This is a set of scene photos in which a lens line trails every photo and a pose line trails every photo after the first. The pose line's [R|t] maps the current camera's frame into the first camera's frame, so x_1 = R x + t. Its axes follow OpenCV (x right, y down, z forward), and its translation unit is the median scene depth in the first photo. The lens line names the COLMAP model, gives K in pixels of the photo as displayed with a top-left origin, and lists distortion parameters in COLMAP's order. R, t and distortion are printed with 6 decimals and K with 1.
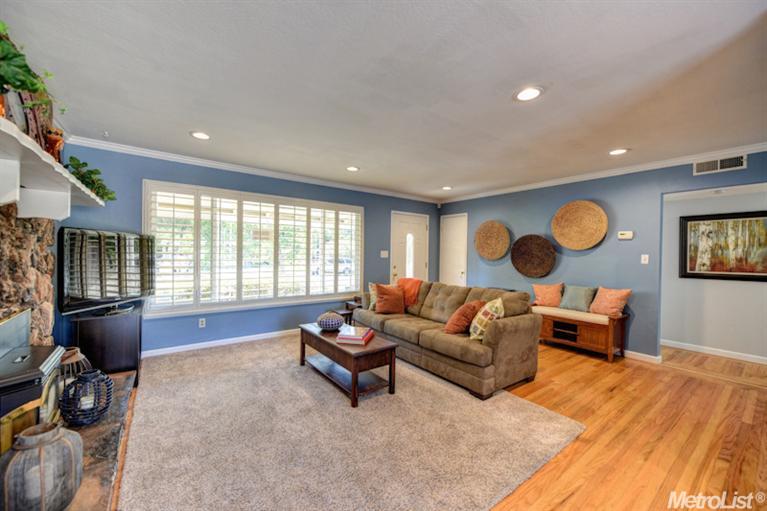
lens RADIAL K [[301.6, 0, 381.7], [0, 301.6, 255.8], [0, 0, 1]] dist [0.012684, -0.000882]
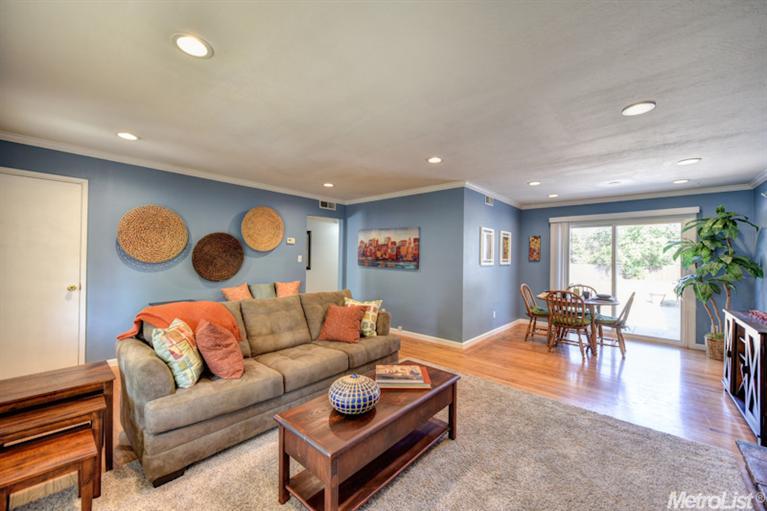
lens RADIAL K [[301.6, 0, 381.1], [0, 301.6, 256.2], [0, 0, 1]] dist [0.012684, -0.000882]
pose [[-0.201231, -0.011222, 0.979480, -0.491854], [-0.007346, 0.999924, 0.009947, -0.014351], [-0.979516, -0.005193, -0.201298, 0.762244]]
